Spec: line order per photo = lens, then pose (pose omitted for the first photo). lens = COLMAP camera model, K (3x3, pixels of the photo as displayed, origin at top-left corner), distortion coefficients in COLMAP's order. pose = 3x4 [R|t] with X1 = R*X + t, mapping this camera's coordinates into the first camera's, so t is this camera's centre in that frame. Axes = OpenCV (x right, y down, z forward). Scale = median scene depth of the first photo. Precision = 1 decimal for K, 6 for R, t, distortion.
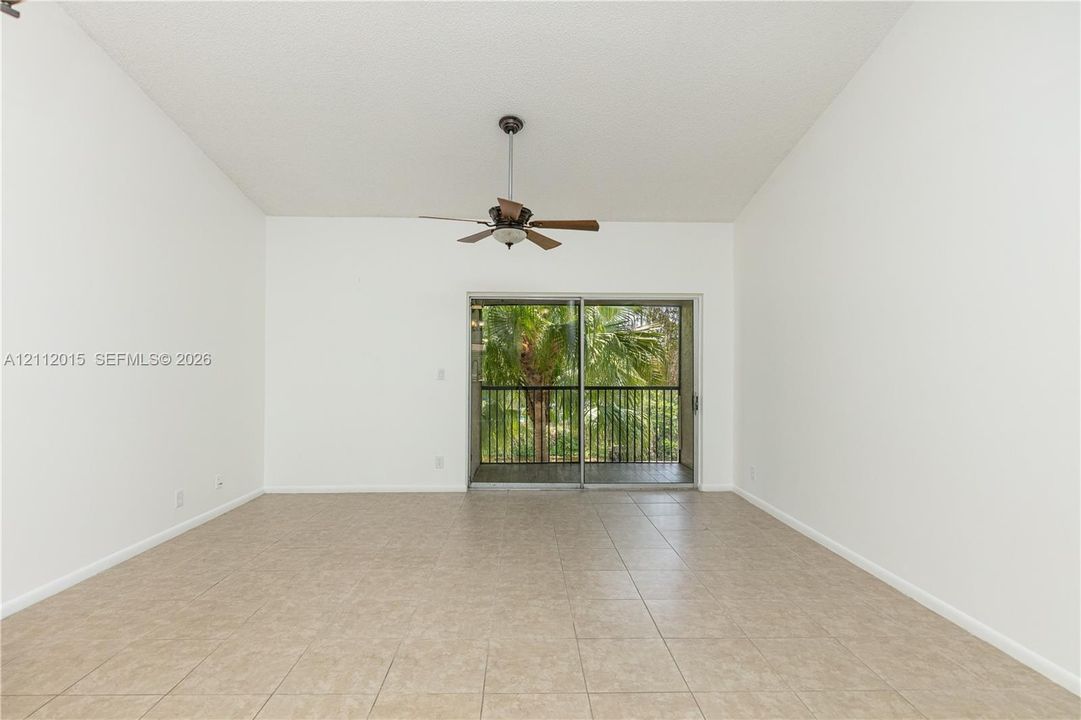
lens RADIAL K [[519.9, 0, 536.5], [0, 519.9, 361.2], [0, 0, 1]] dist [0.002272, -0.000798]
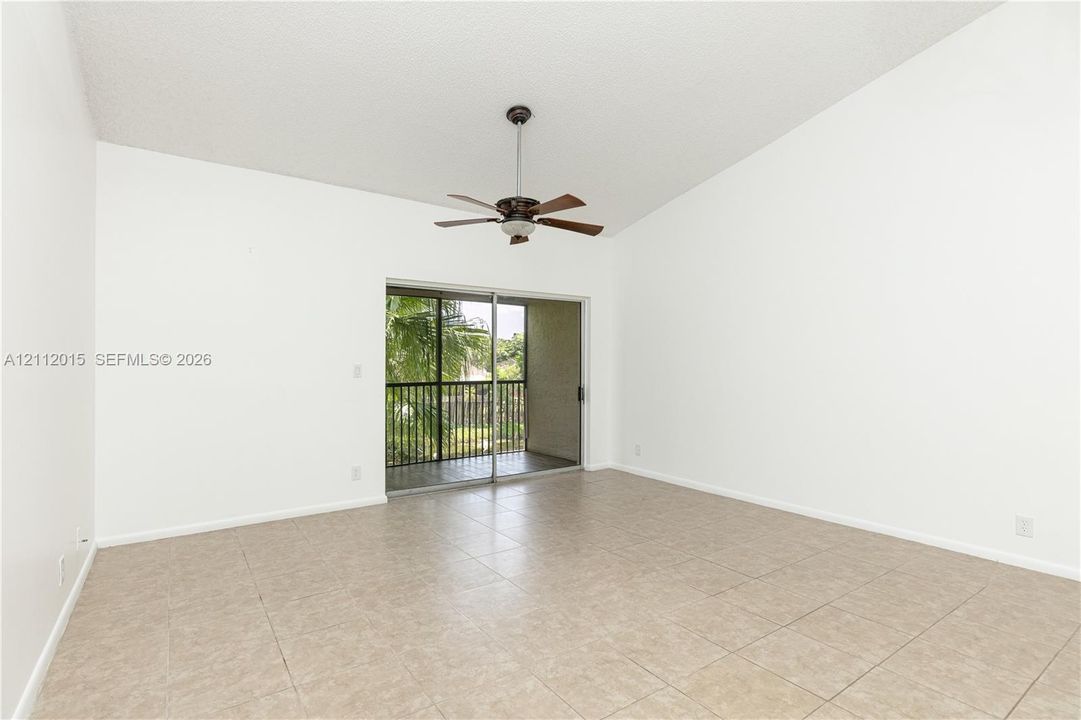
lens RADIAL K [[522.1, 0, 537.9], [0, 522.1, 362.3], [0, 0, 1]] dist [-0.001599, -0.000686]
pose [[0.833865, -0.002421, 0.551963, -0.597004], [-0.004433, 0.999929, 0.011083, -0.000091], [-0.551951, -0.011689, 0.833795, 0.166074]]
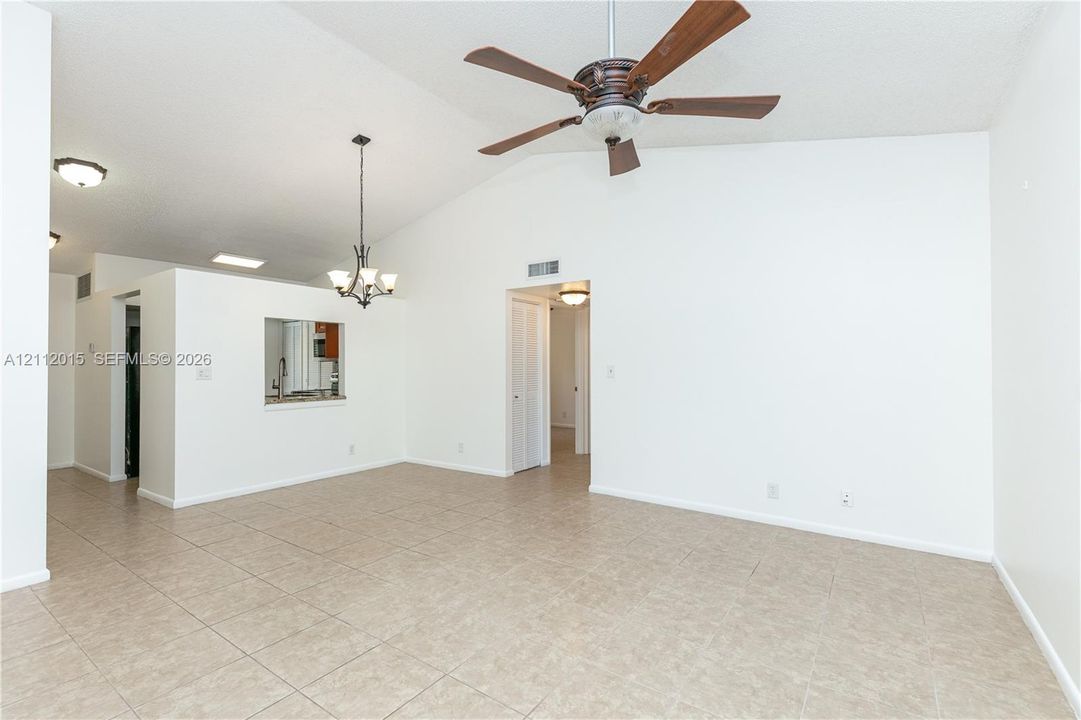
lens RADIAL K [[489.5, 0, 534.9], [0, 489.5, 360.9], [0, 0, 1]] dist [0.009006, -0.000848]
pose [[-0.600663, -0.008600, -0.799456, 0.434270], [0.008791, 0.999811, -0.017361, 0.014906], [0.799454, -0.017456, -0.600474, 1.314549]]
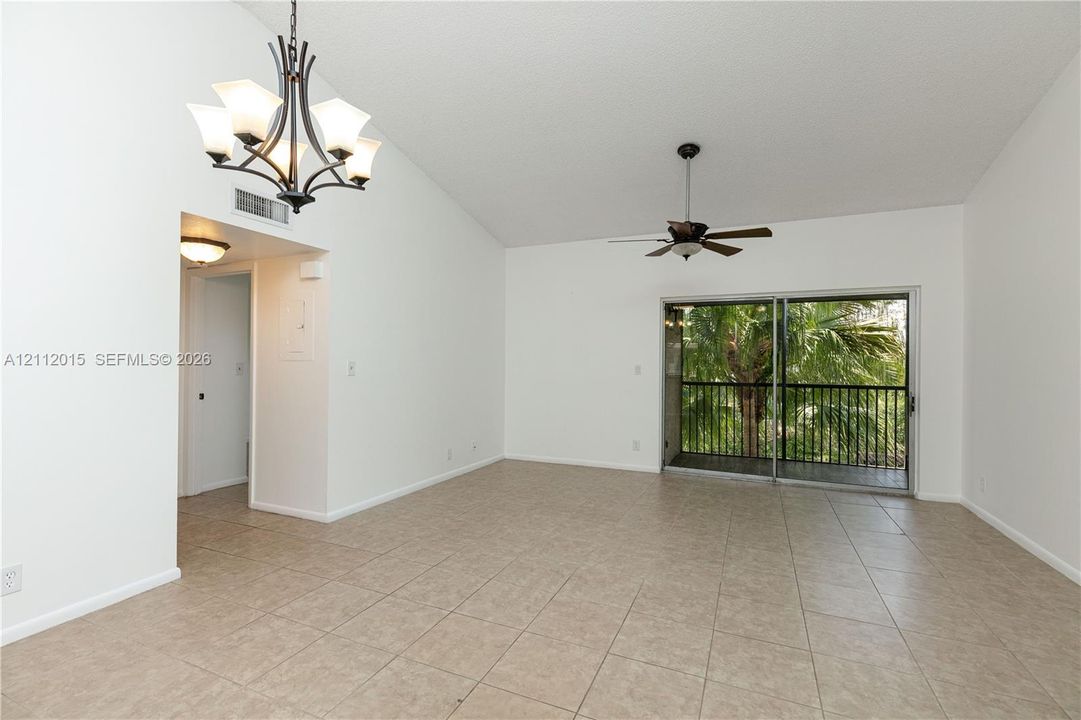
lens RADIAL K [[489.5, 0, 534.9], [0, 489.5, 360.9], [0, 0, 1]] dist [0.009006, -0.000848]
pose [[0.900842, 0.002491, -0.434140, 0.122993], [-0.000421, 0.999988, 0.004865, -0.000099], [0.434147, -0.004200, 0.900832, -0.123423]]
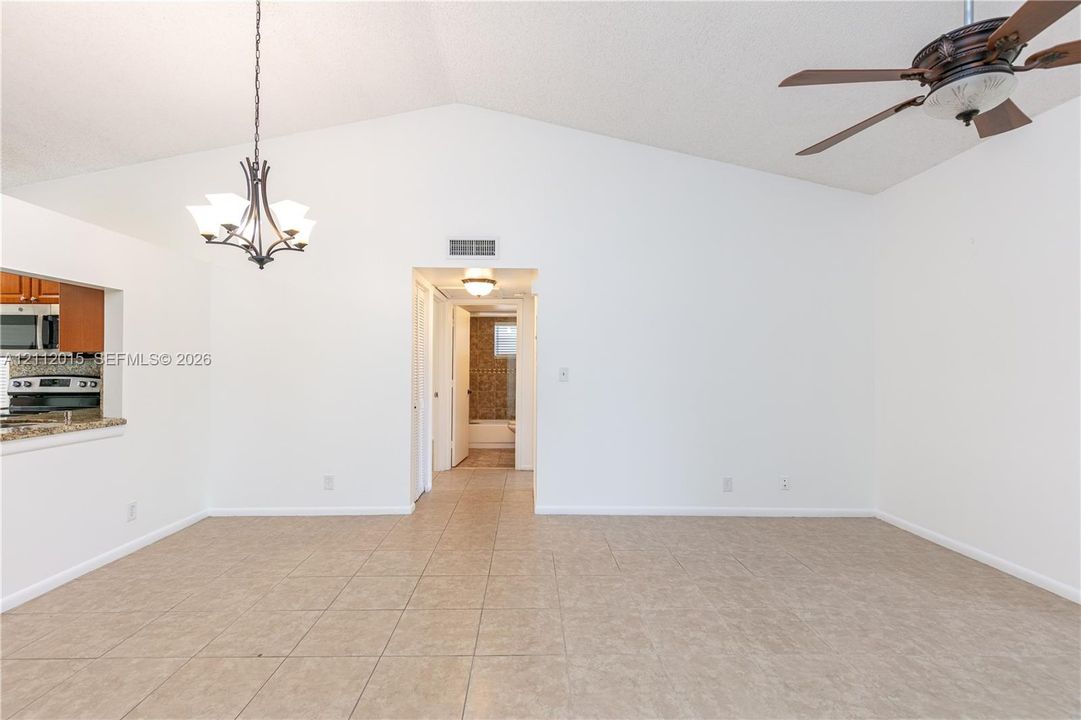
lens RADIAL K [[489.5, 0, 534.9], [0, 489.5, 360.9], [0, 0, 1]] dist [0.009006, -0.000848]
pose [[-0.007987, -0.014847, -0.999858, 0.430903], [0.004455, 0.999879, -0.014882, 0.006566], [0.999958, -0.004573, -0.007920, 0.633827]]
